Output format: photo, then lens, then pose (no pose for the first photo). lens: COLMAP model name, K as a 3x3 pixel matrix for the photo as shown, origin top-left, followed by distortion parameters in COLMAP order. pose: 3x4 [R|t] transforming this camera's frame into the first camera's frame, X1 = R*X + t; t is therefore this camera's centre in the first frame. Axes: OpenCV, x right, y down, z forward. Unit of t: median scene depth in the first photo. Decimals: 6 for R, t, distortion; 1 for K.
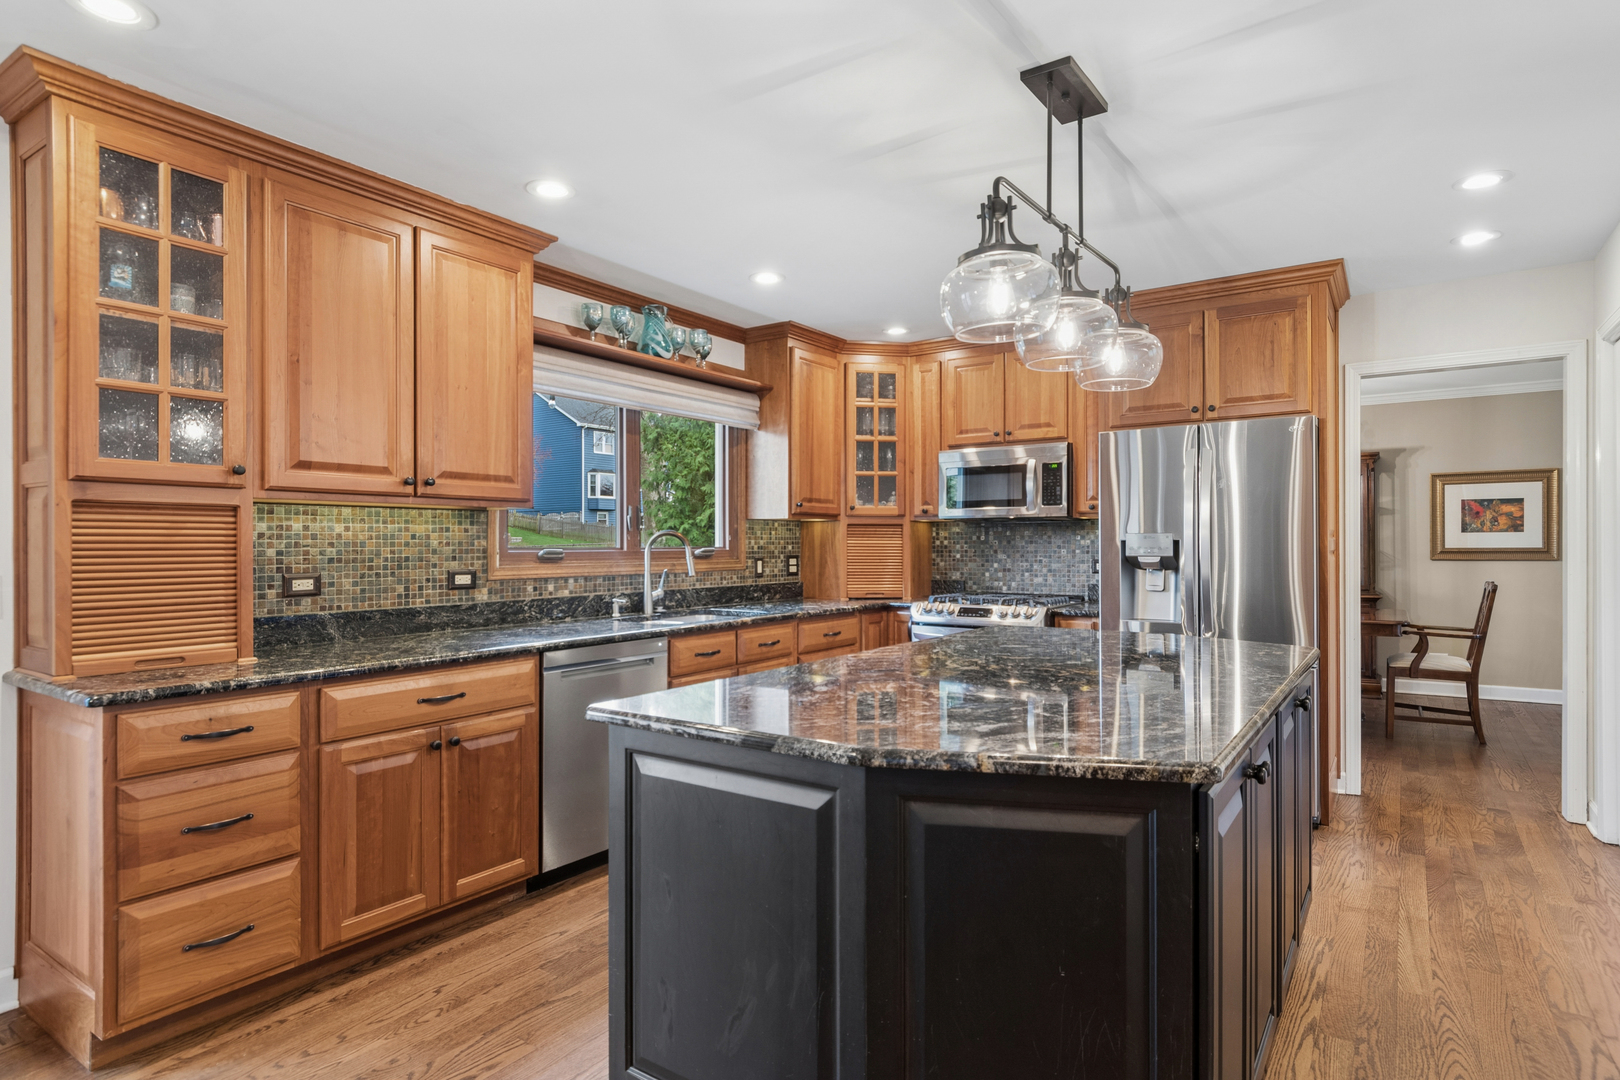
lens RADIAL K [[859.9, 0, 810.0], [0, 859.9, 540.0], [0, 0, 1]] dist [0.000348, 0.000051]
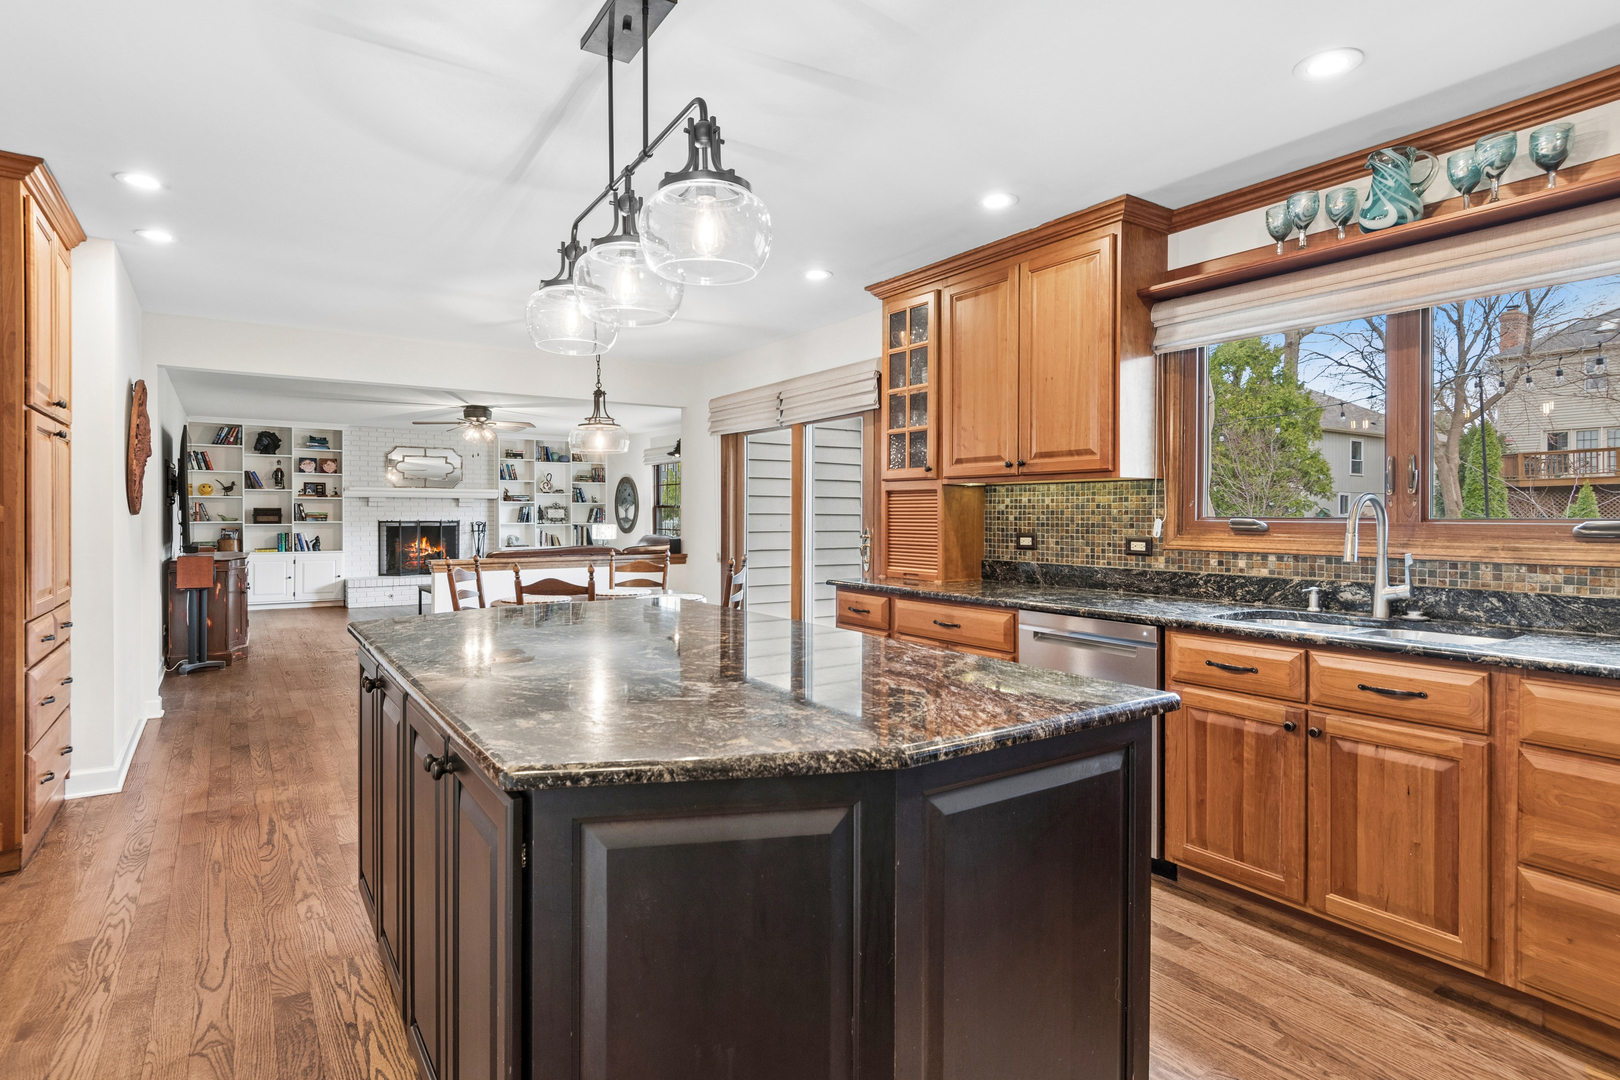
lens RADIAL K [[846.0, 0, 809.7], [0, 846.0, 514.6], [0, 0, 1]] dist [0.001717, 0.000287]
pose [[-0.354220, 0.003912, -0.935154, 0.535531], [0.003368, 0.999990, 0.002908, 0.002014], [0.935156, -0.002120, -0.354230, 0.746829]]
